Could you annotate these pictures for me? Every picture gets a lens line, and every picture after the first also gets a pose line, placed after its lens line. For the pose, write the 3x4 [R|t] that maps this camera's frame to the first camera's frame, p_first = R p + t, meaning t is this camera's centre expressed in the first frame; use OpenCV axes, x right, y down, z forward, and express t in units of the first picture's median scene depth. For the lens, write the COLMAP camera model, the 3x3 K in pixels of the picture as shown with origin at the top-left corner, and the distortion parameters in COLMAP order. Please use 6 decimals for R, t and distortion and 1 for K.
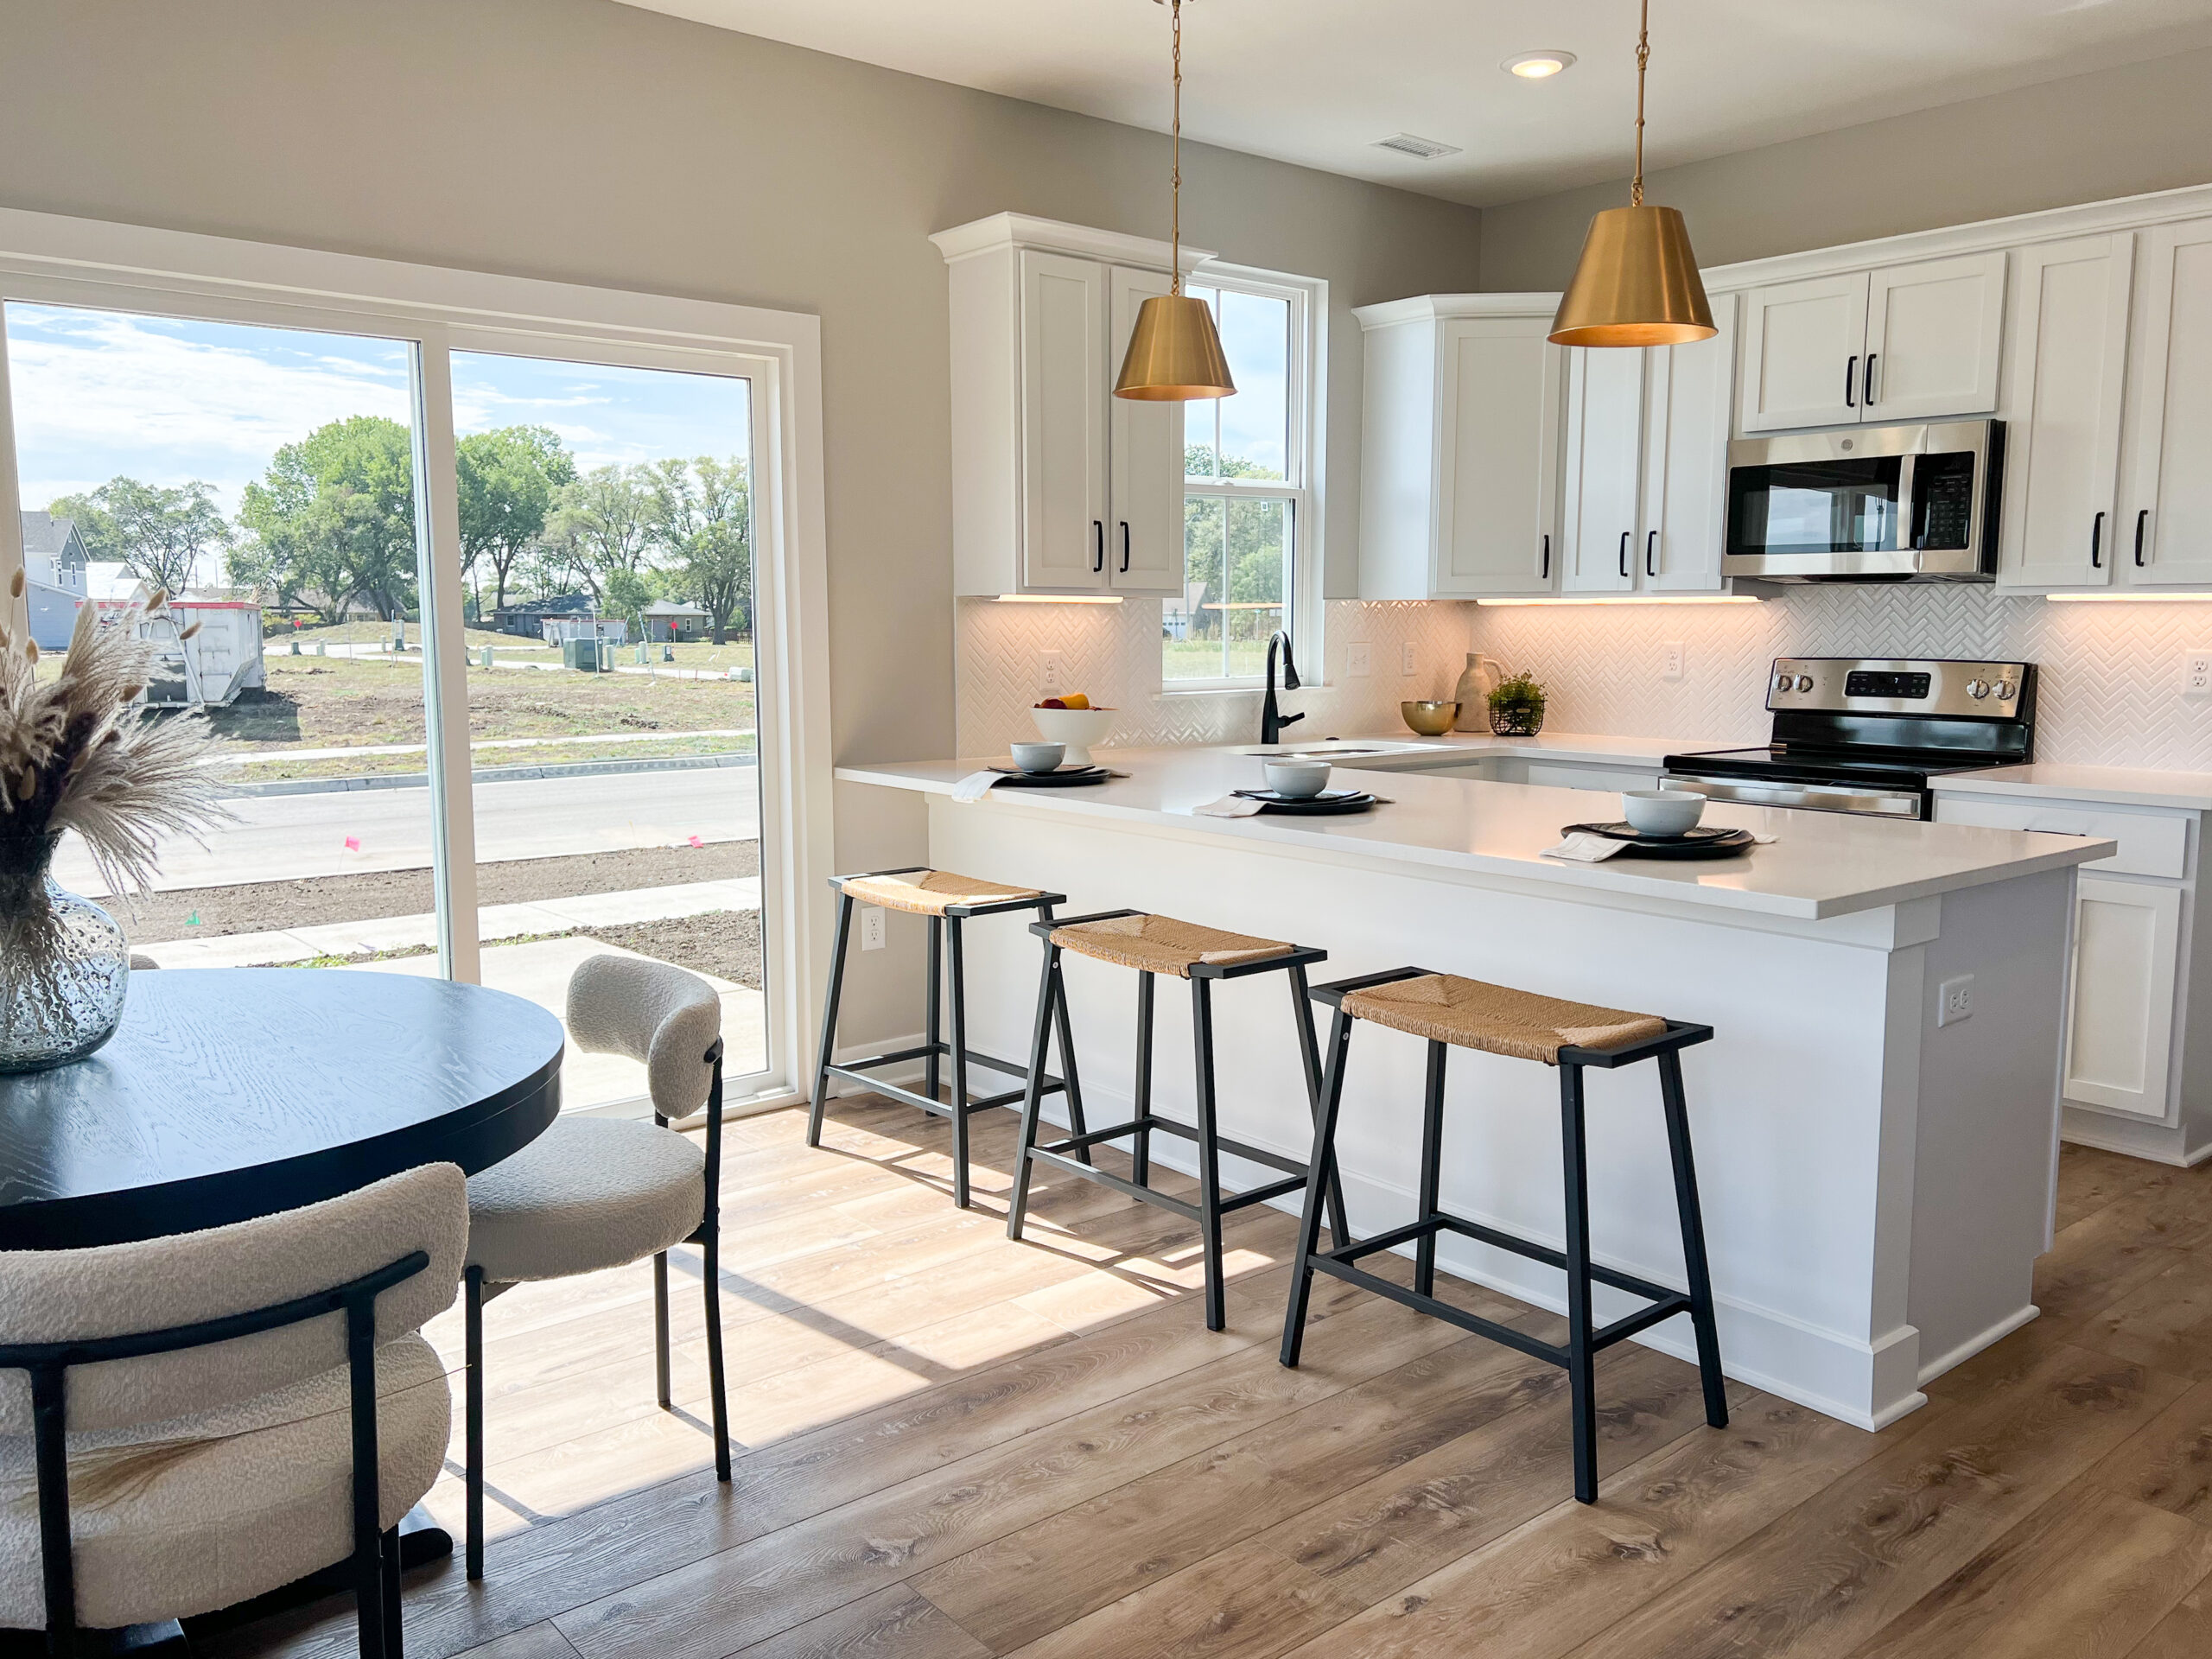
lens RADIAL K [[1682.5, 0, 1112.7], [0, 1682.5, 825.0], [0, 0, 1]] dist [0.009109, -0.017020]
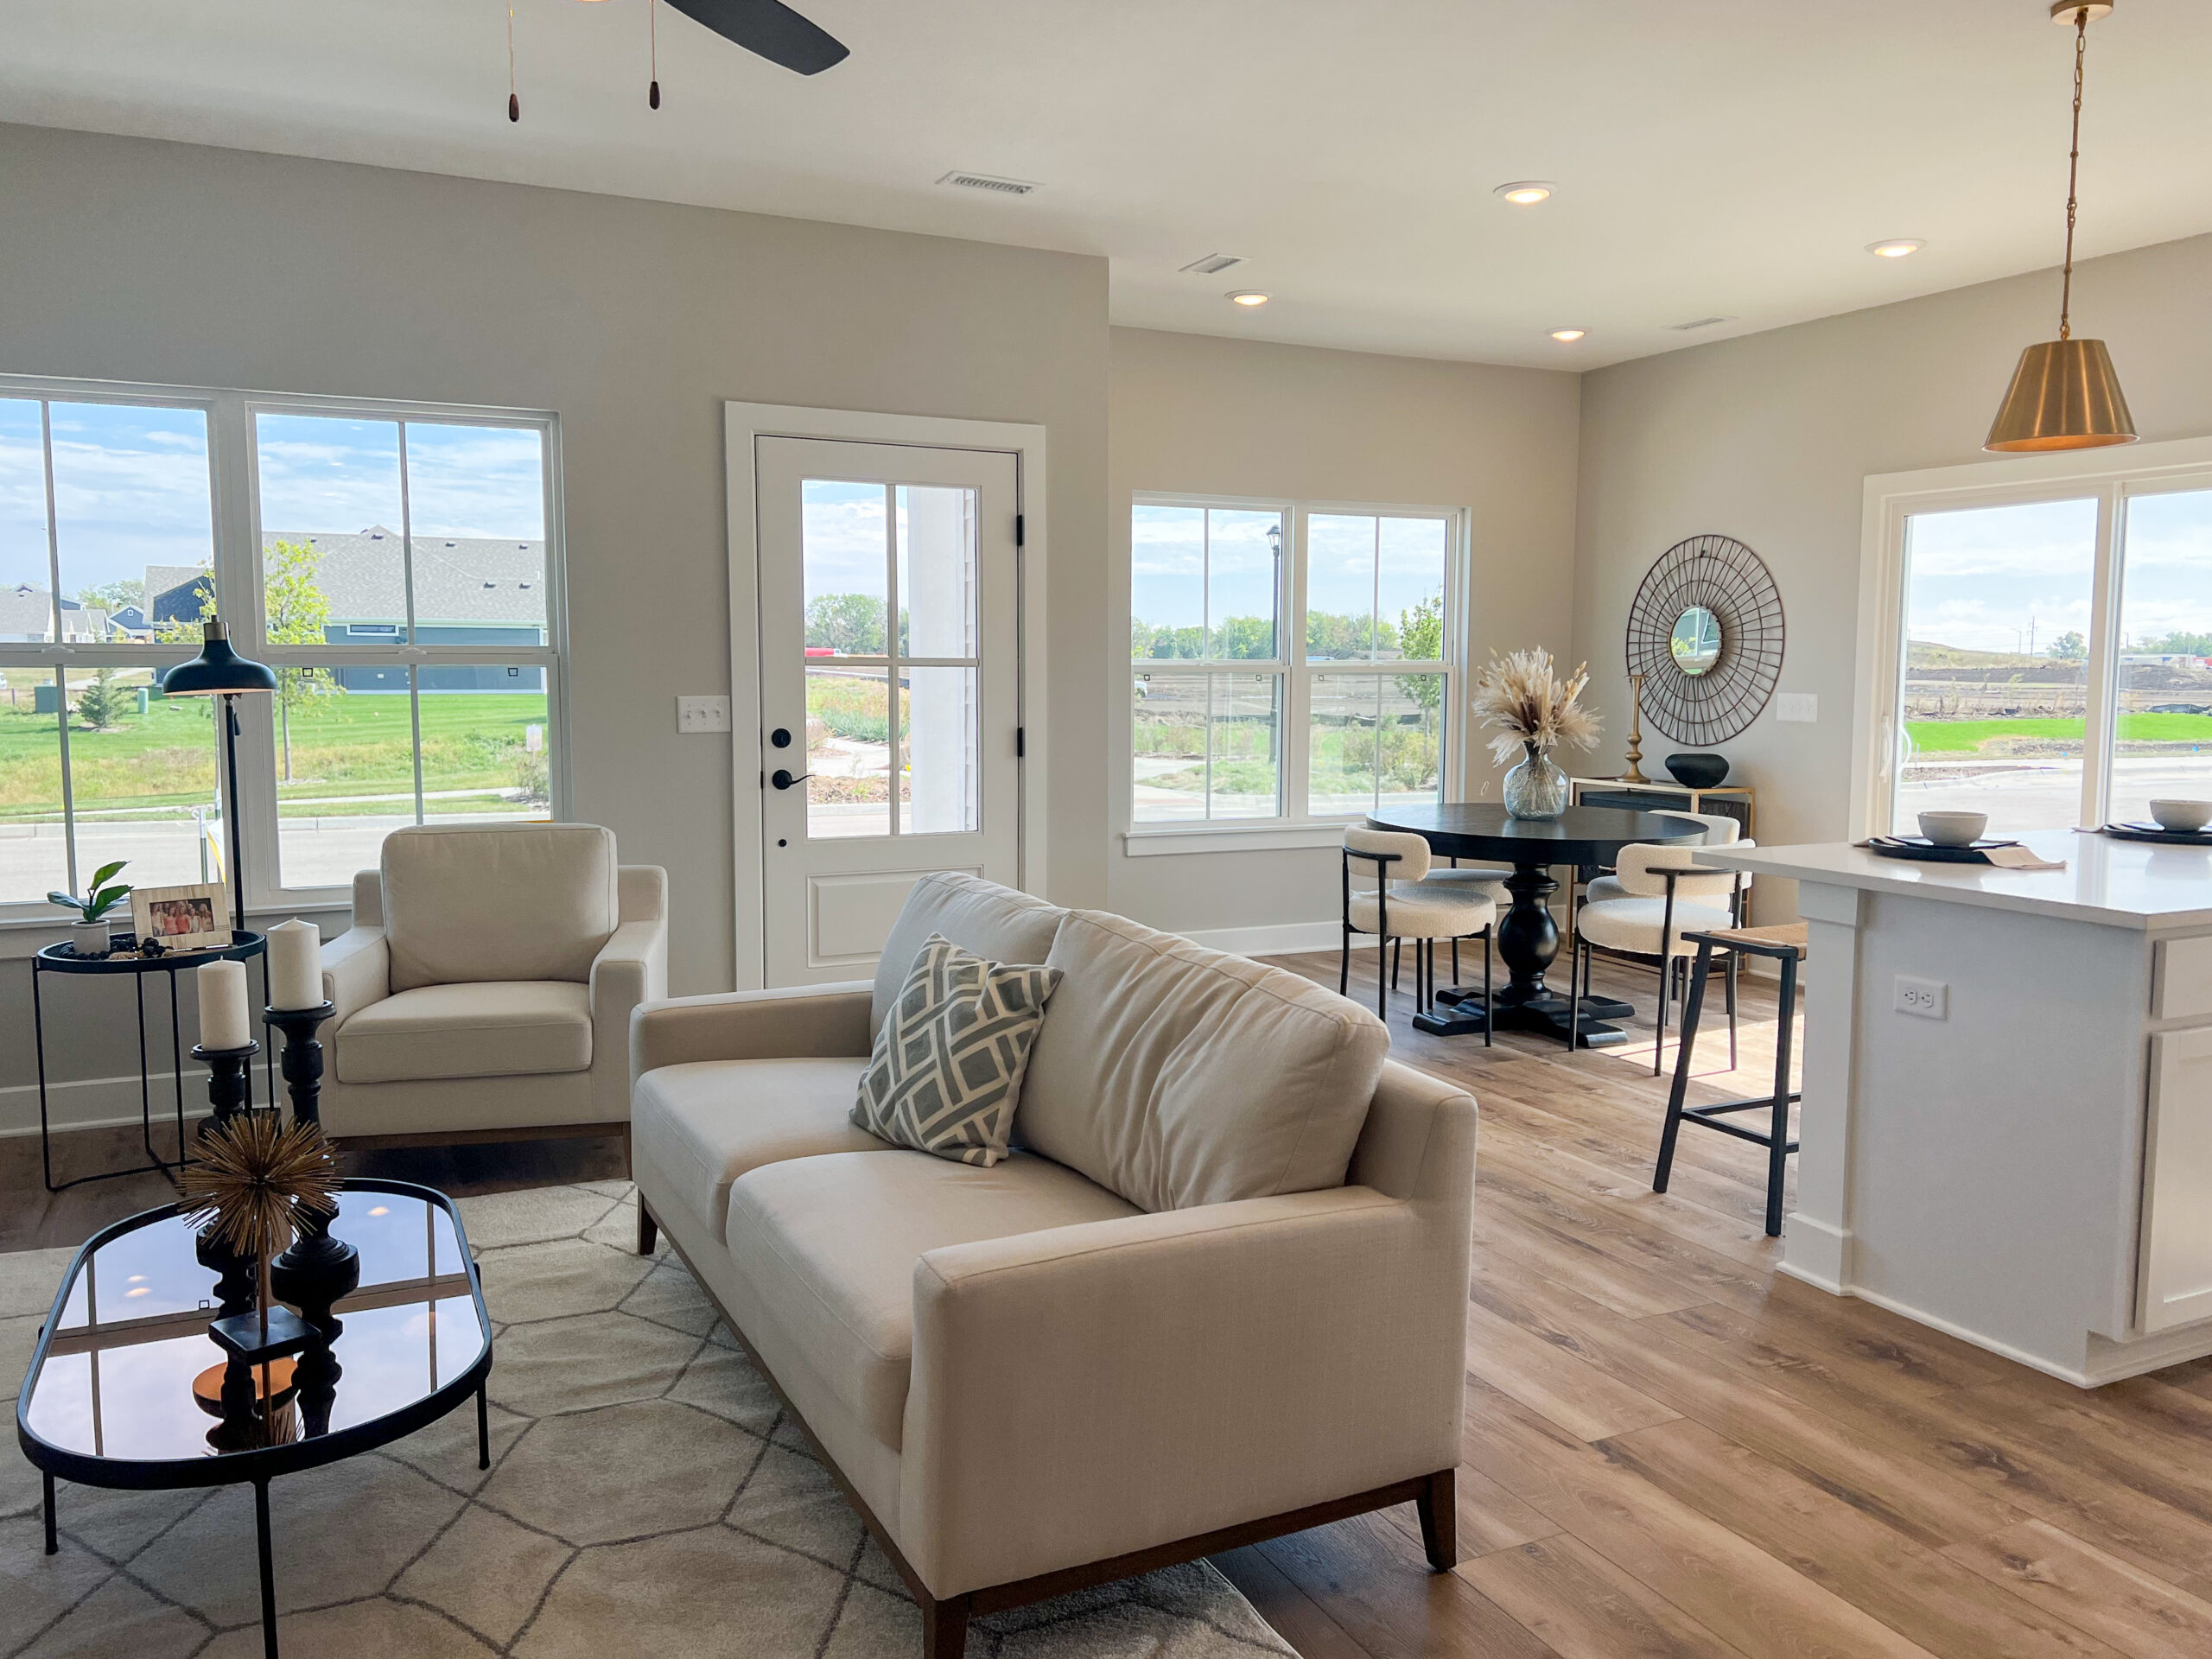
lens RADIAL K [[1682.5, 0, 1105.5], [0, 1682.5, 821.6], [0, 0, 1]] dist [0.009109, -0.017020]
pose [[-0.247003, 0.085279, -0.965255, 1.782435], [-0.121905, 0.985471, 0.118260, -0.086380], [0.961316, 0.146880, -0.233018, 0.709252]]
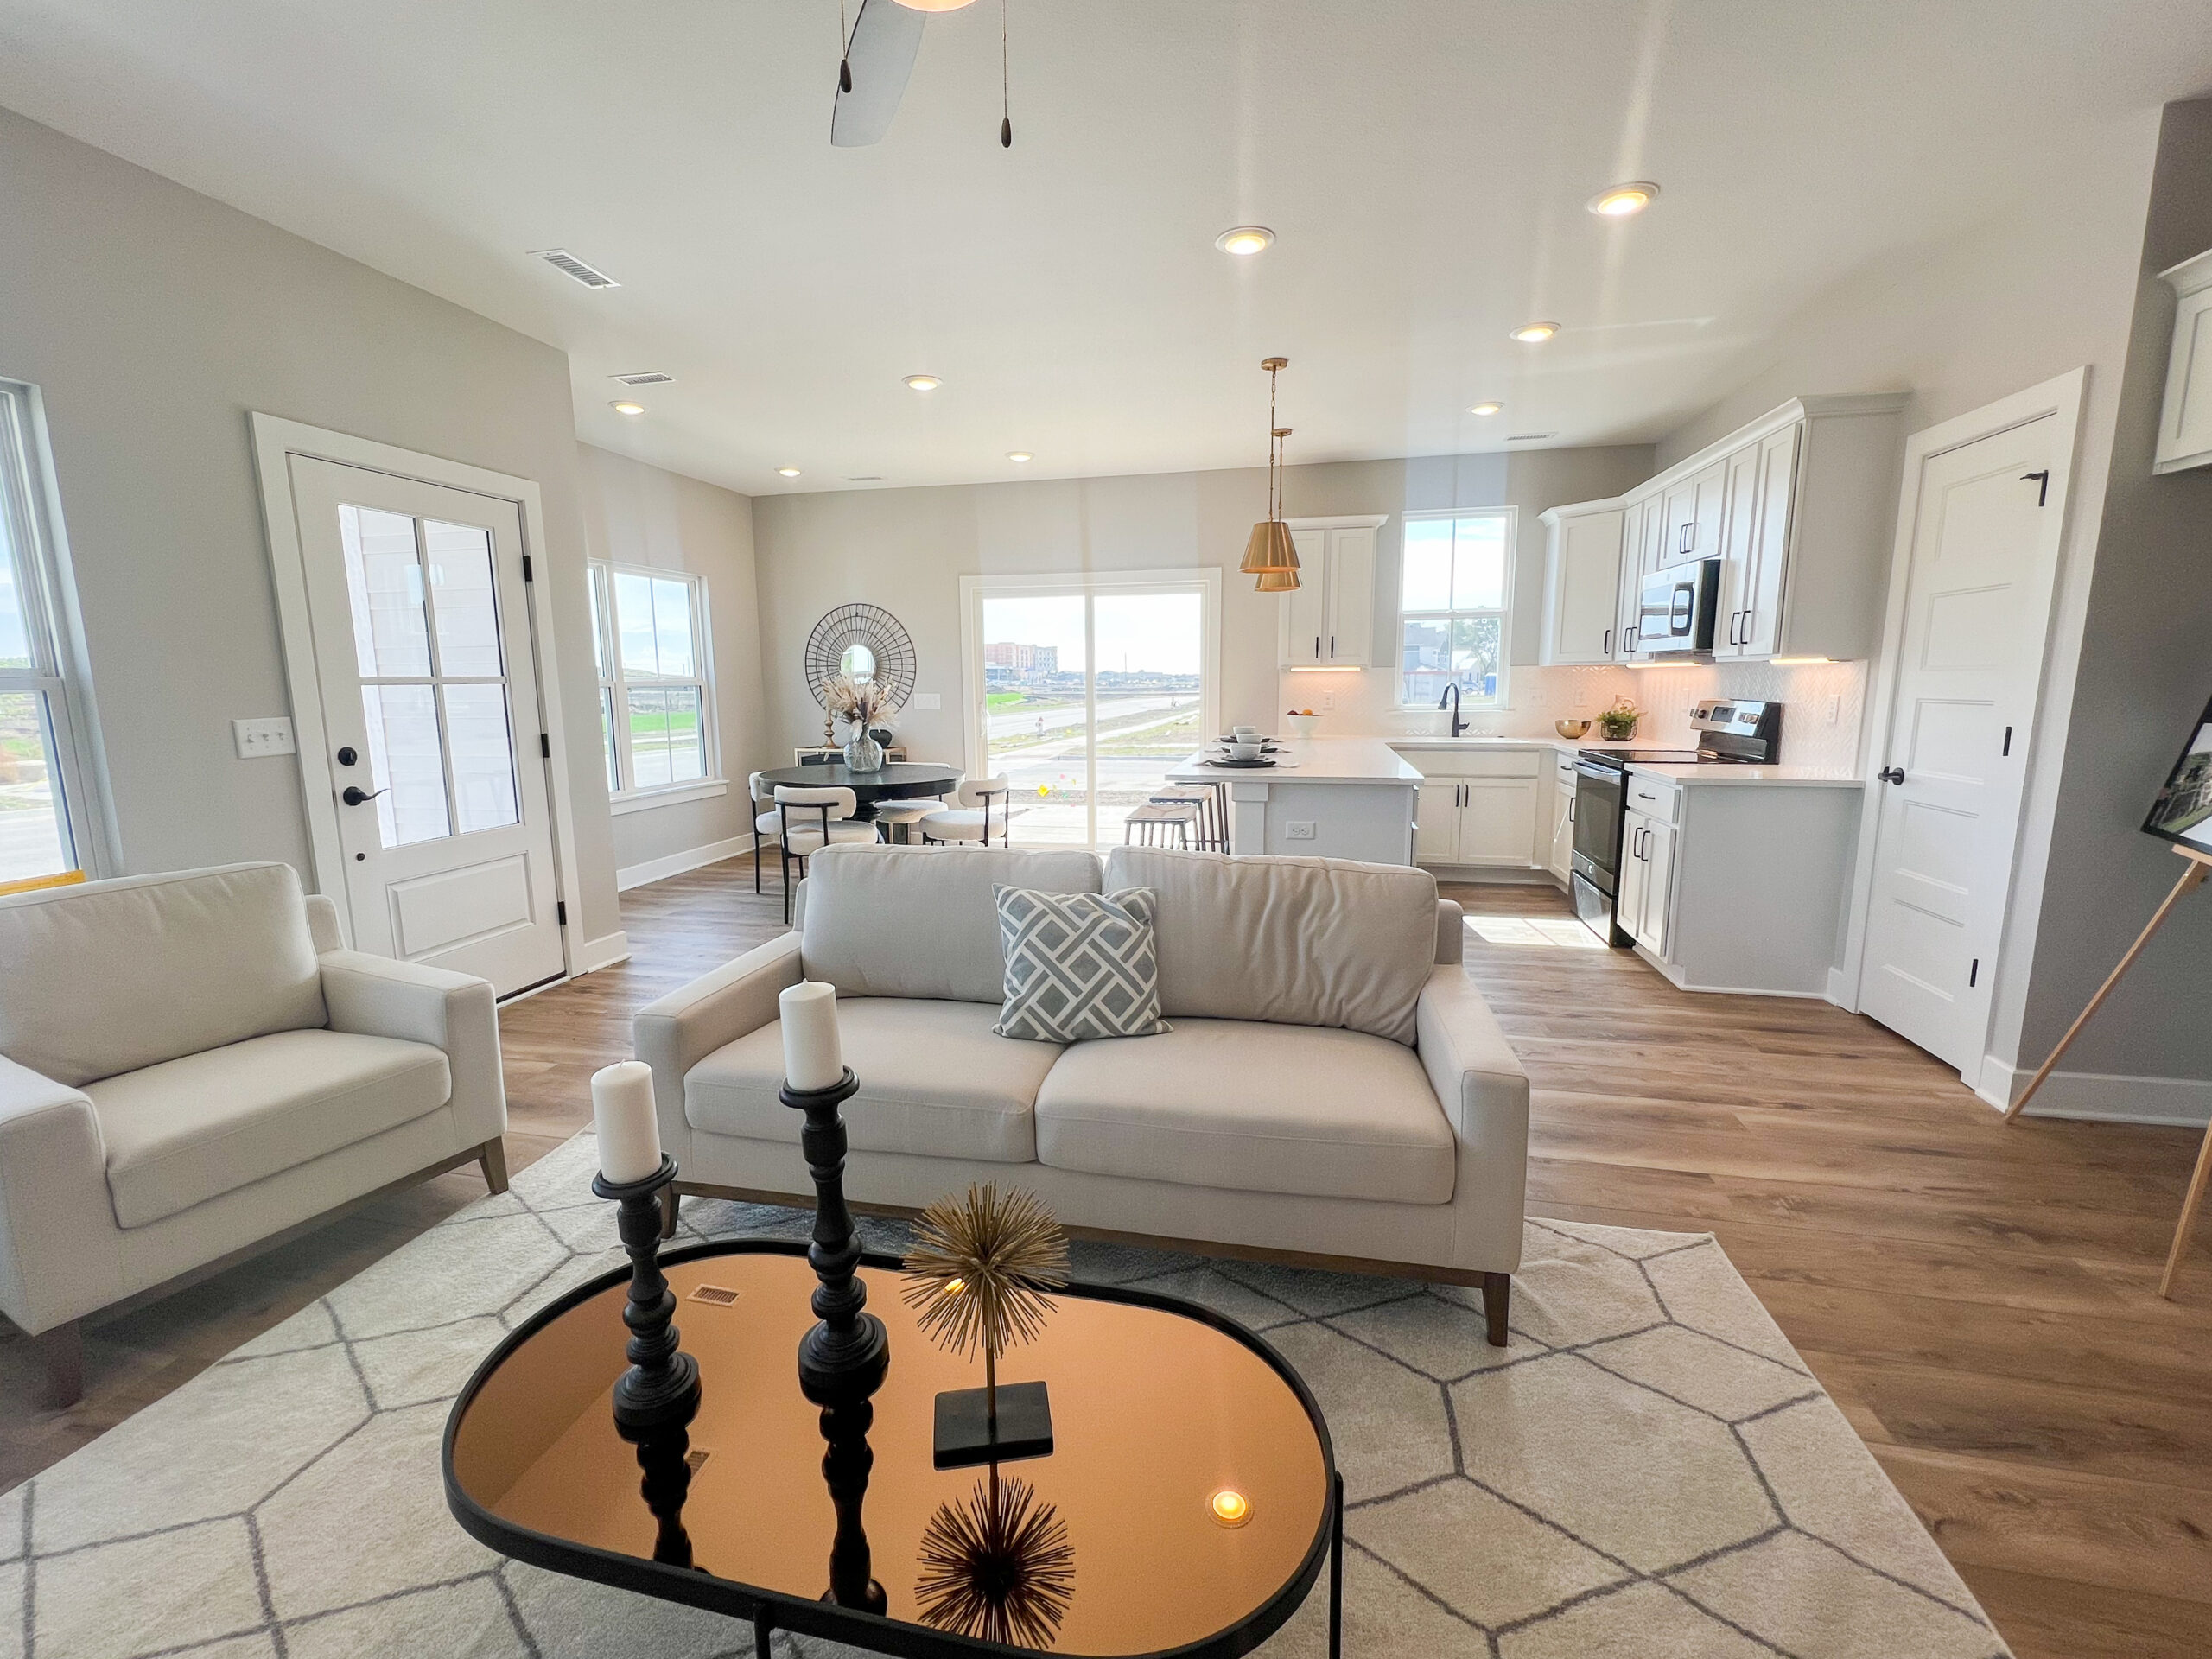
lens RADIAL K [[922.0, 0, 1102.7], [0, 922.0, 833.6], [0, 0, 1]] dist [-0.027410, -0.000564]
pose [[0.618964, 0.120914, -0.776057, 1.390754], [-0.085406, 0.992582, 0.086531, 0.017210], [0.780762, 0.012720, 0.624699, -0.103495]]
